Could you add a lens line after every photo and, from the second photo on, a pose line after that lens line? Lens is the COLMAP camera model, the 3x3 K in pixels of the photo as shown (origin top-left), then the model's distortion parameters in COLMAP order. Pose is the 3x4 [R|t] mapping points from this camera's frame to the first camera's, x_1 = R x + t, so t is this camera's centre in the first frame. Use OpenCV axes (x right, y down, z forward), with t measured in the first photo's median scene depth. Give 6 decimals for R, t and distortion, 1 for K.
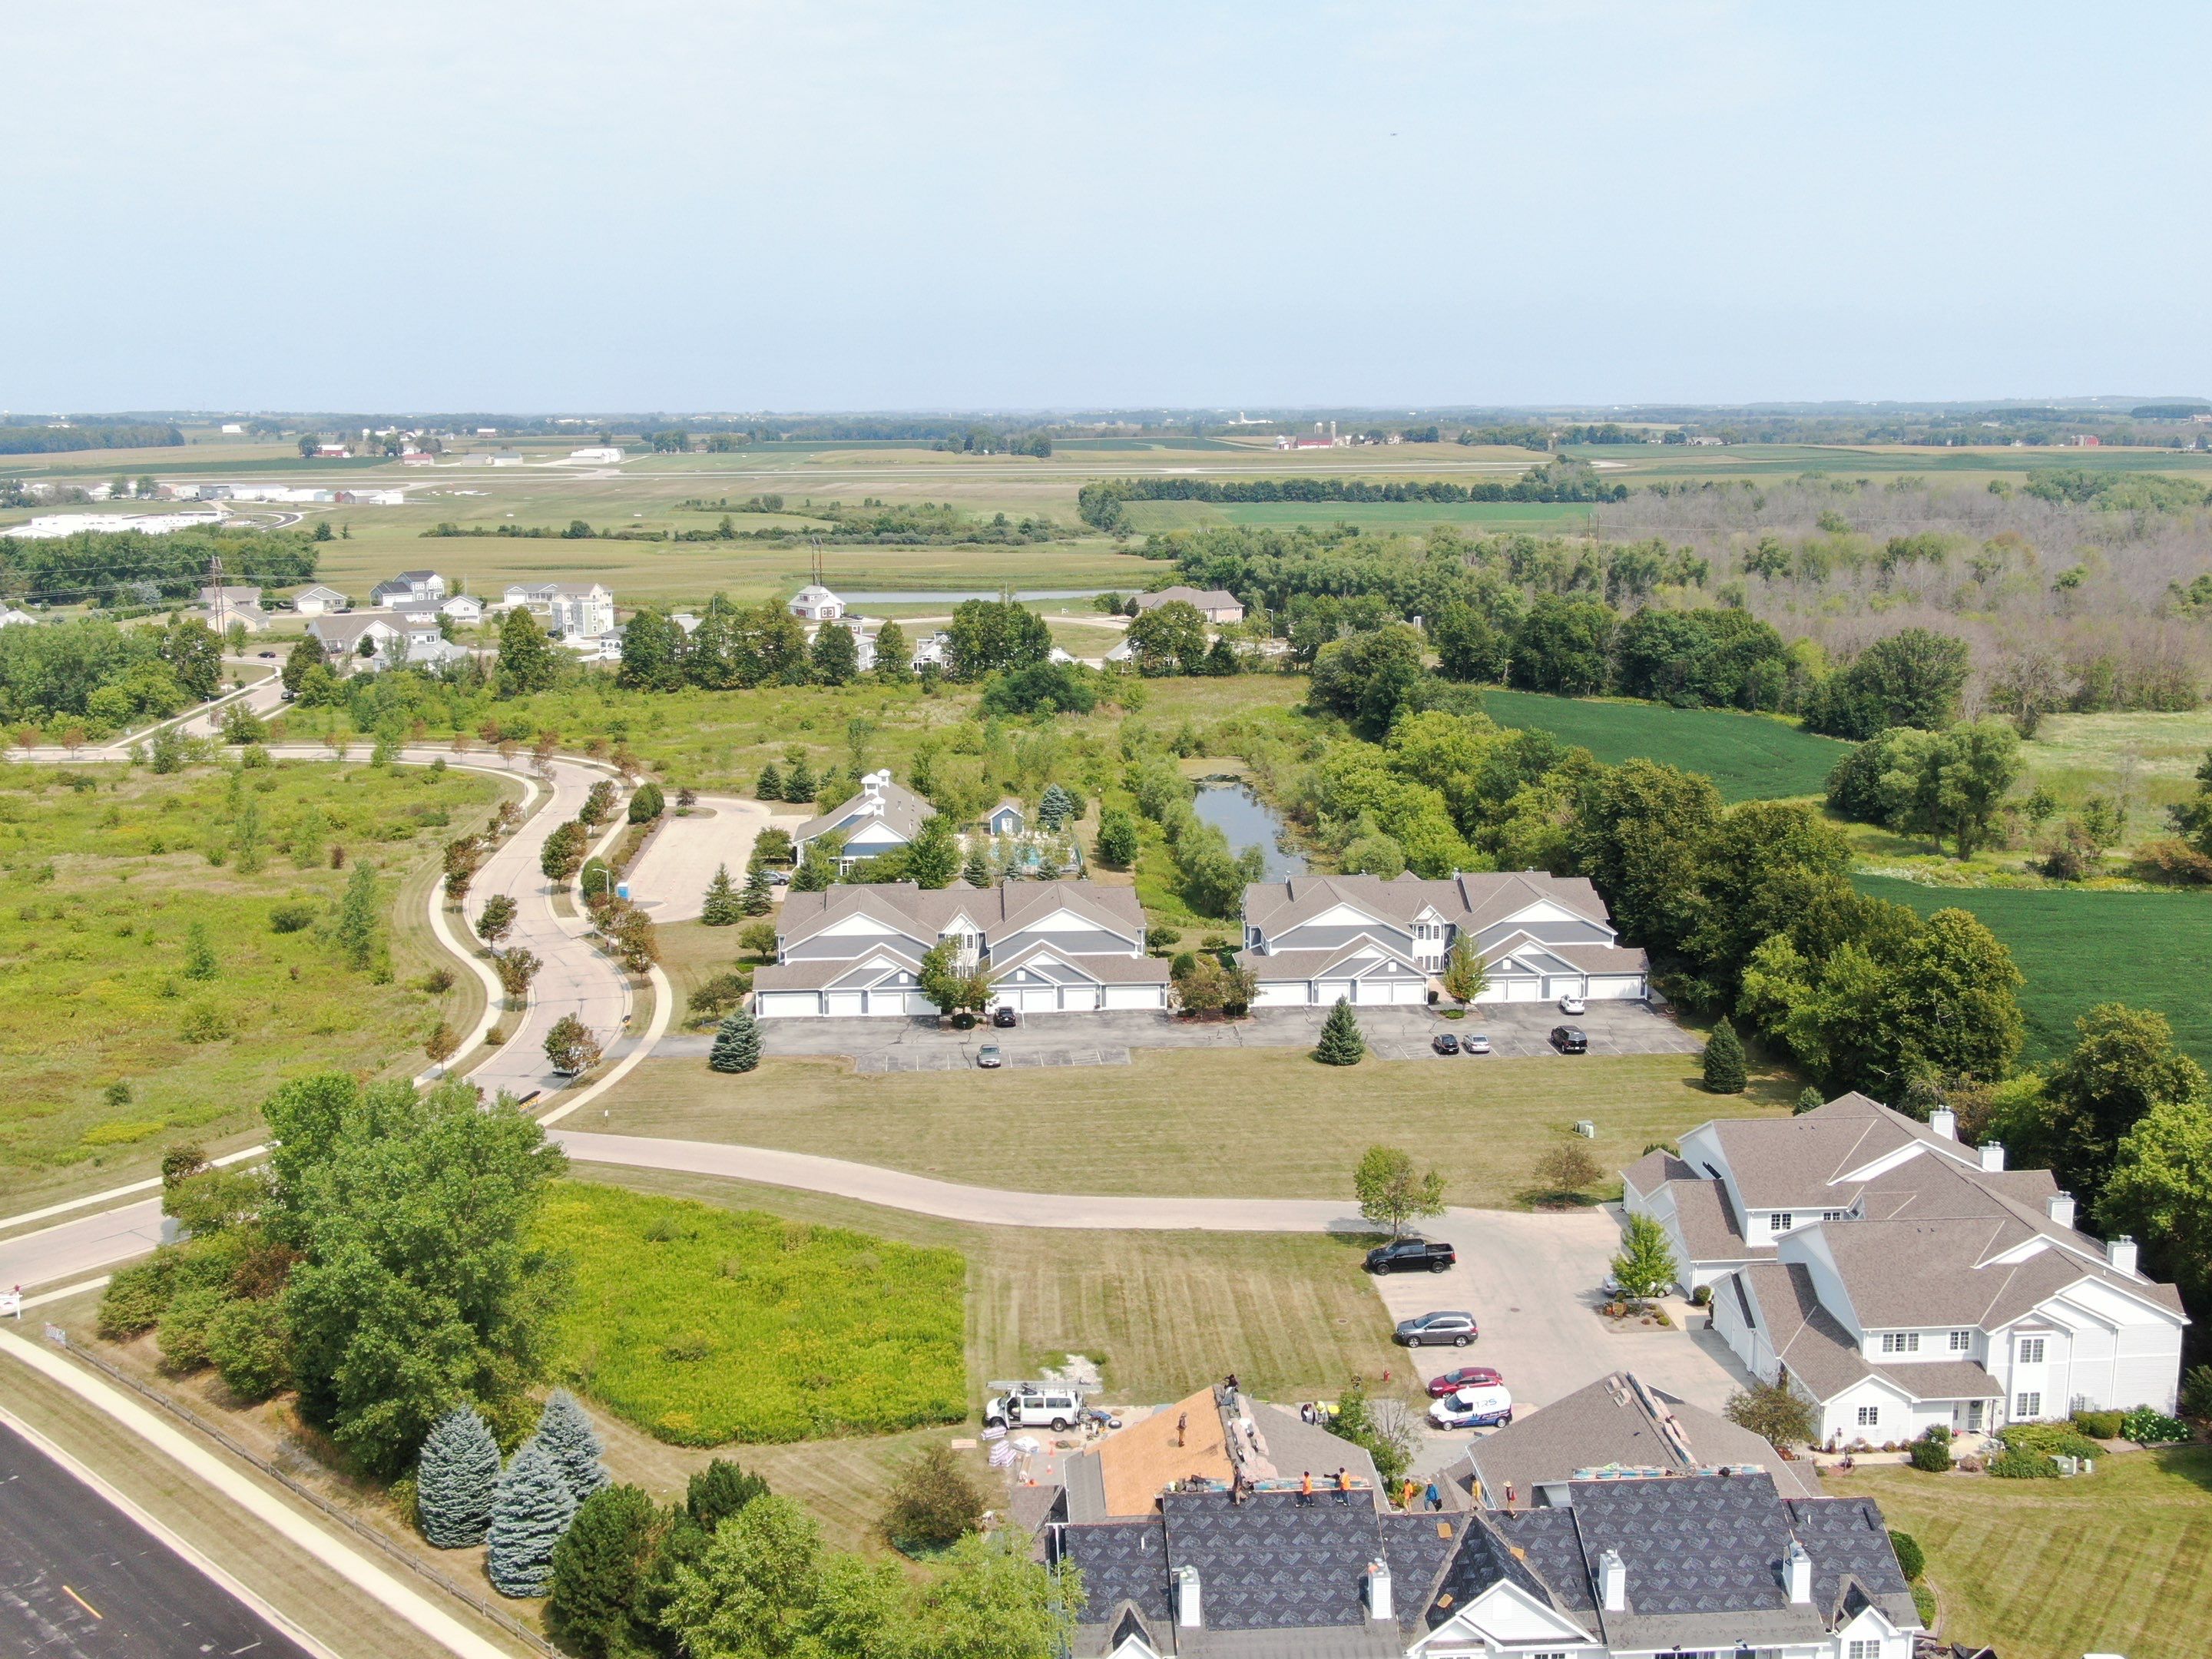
lens RADIAL K [[2384.8, 0, 1099.2], [0, 2384.8, 832.9], [0, 0, 1]] dist [0.002205, 0.000000]
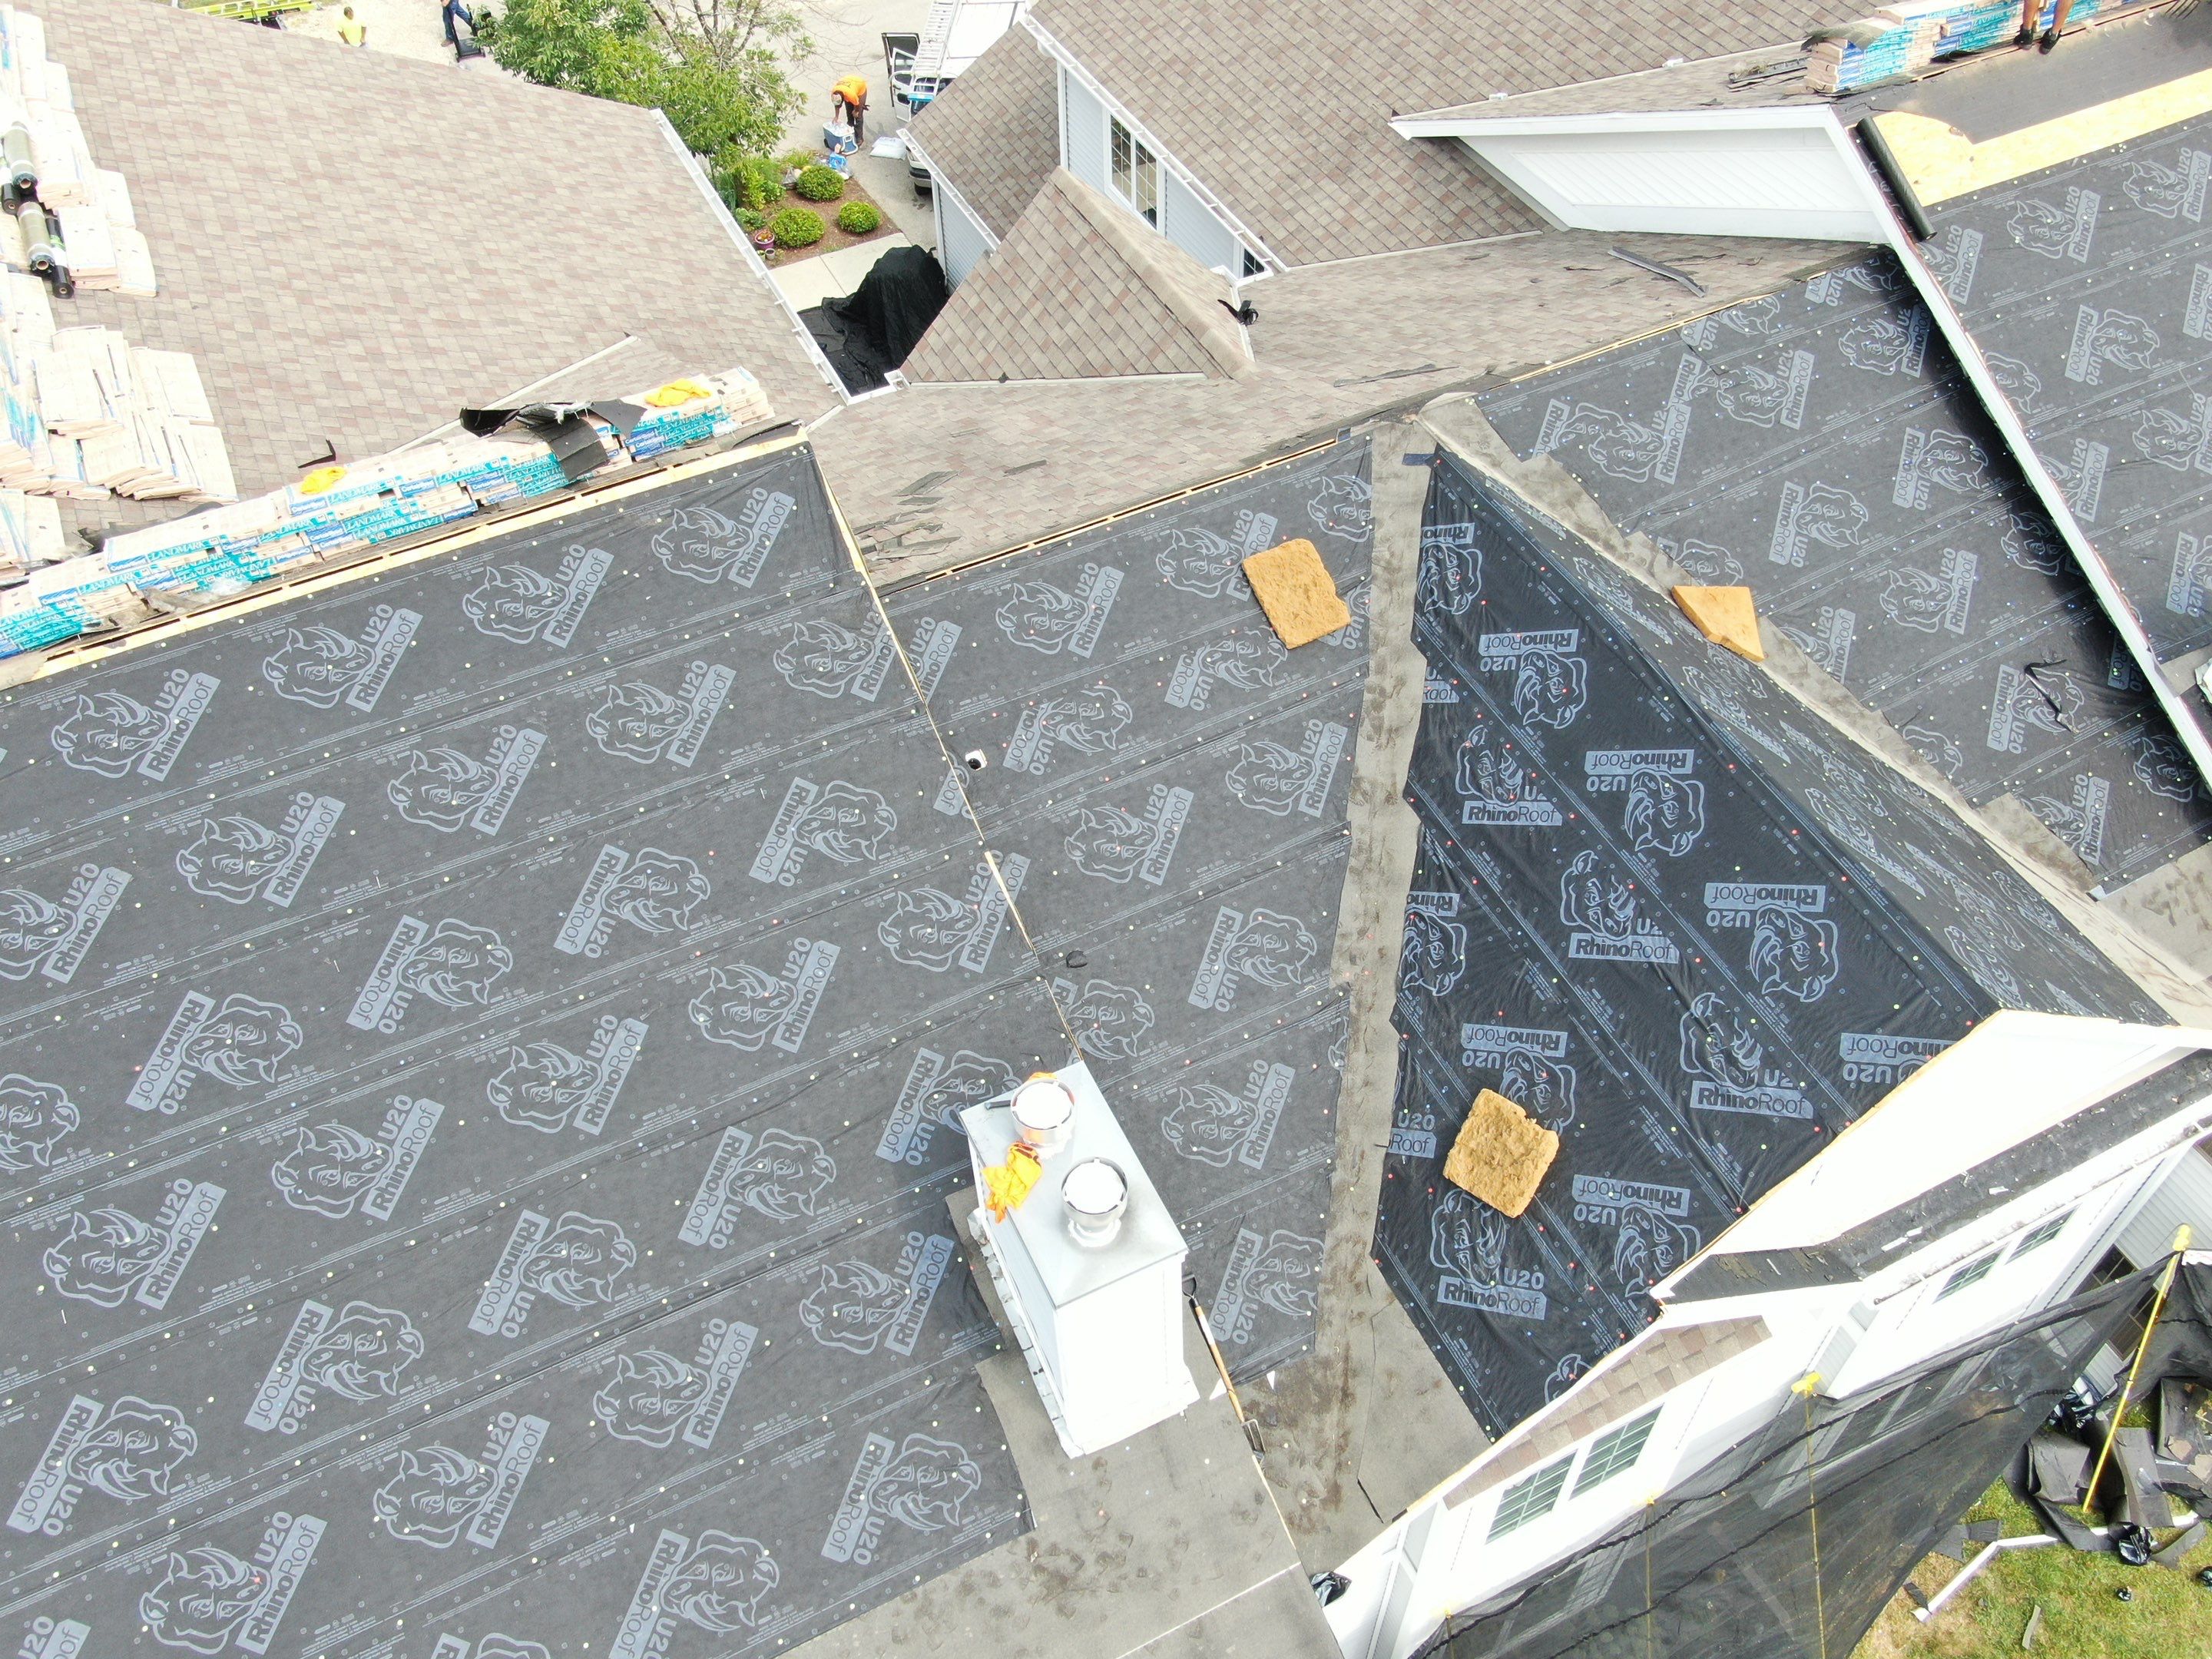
lens RADIAL K [[1827.4, 0, 1098.0], [0, 1827.4, 853.2], [0, 0, 1]] dist [-0.001103, 0.000869]
pose [[0.922816, -0.305698, 0.234436, 0.099753], [0.087405, 0.758813, 0.645417, 0.229245], [-0.375196, -0.575110, 0.726964, 0.923328]]
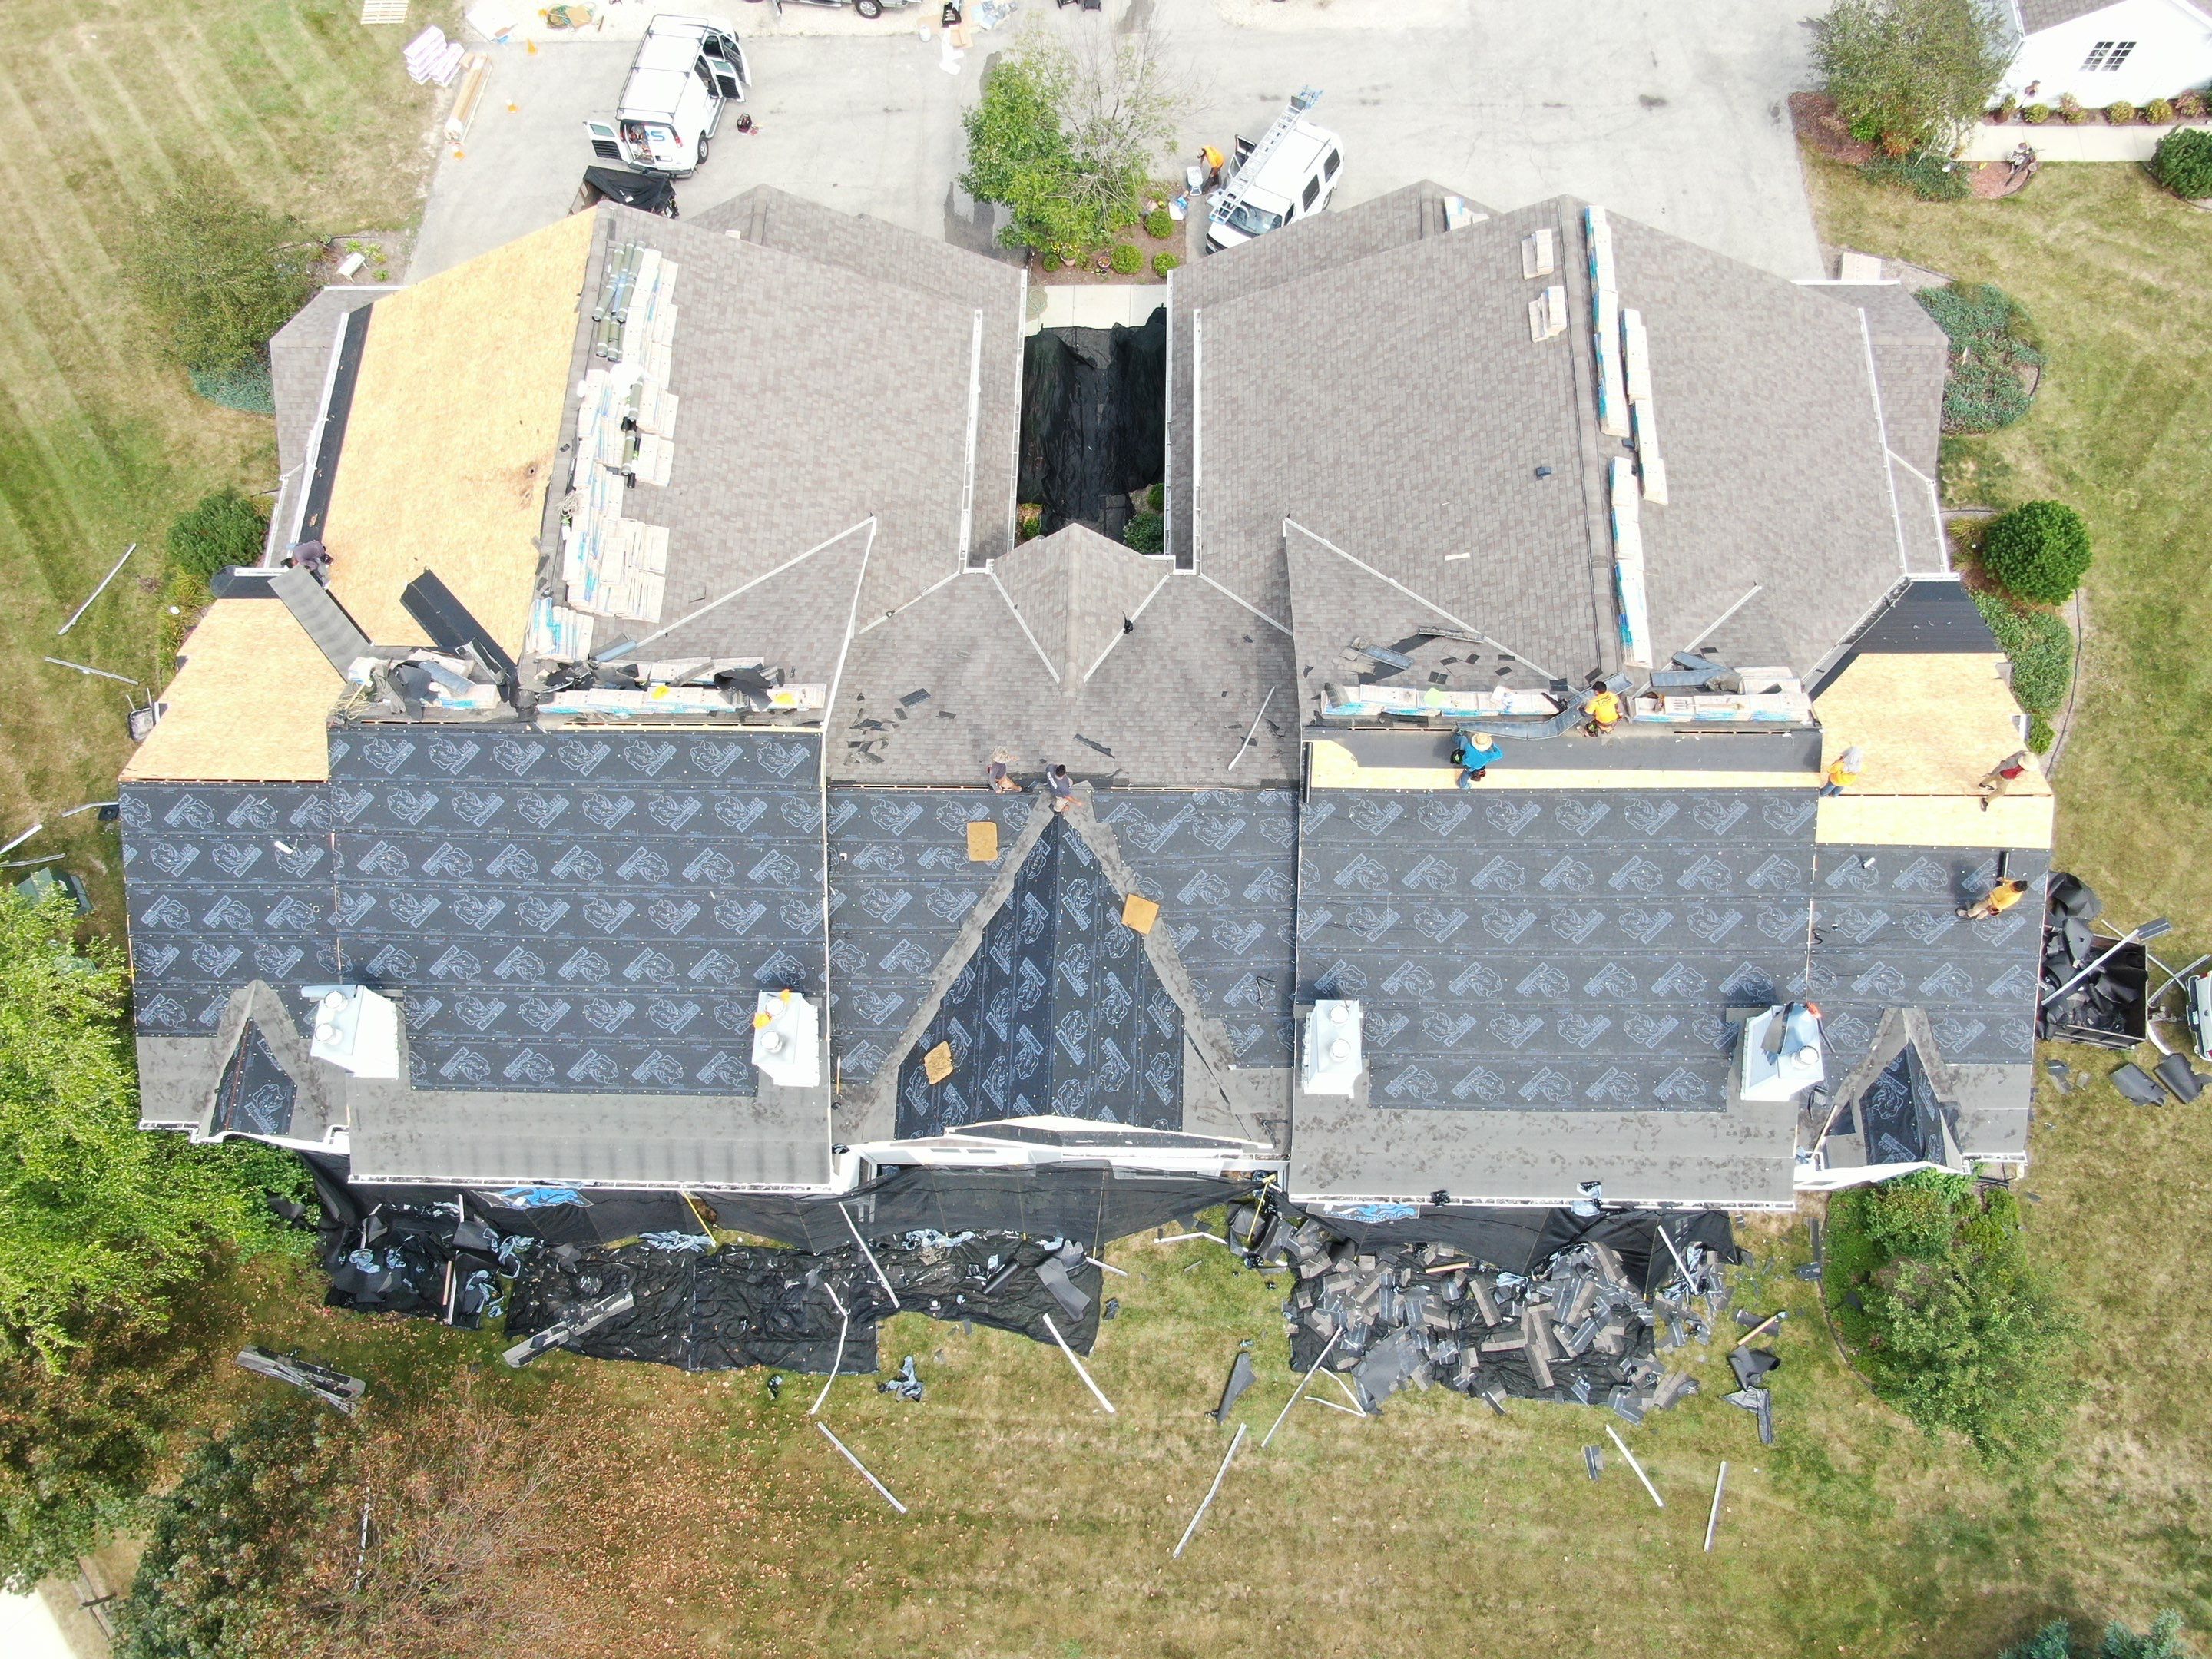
lens RADIAL K [[1554.5, 0, 1096.6], [0, 1554.5, 817.9], [0, 0, 1]] dist [0.002493, -0.014231]
pose [[0.995820, 0.069654, -0.059087, 0.184775], [0.017233, 0.492003, 0.870423, 0.050587], [0.089700, -0.867803, 0.488746, 0.887919]]
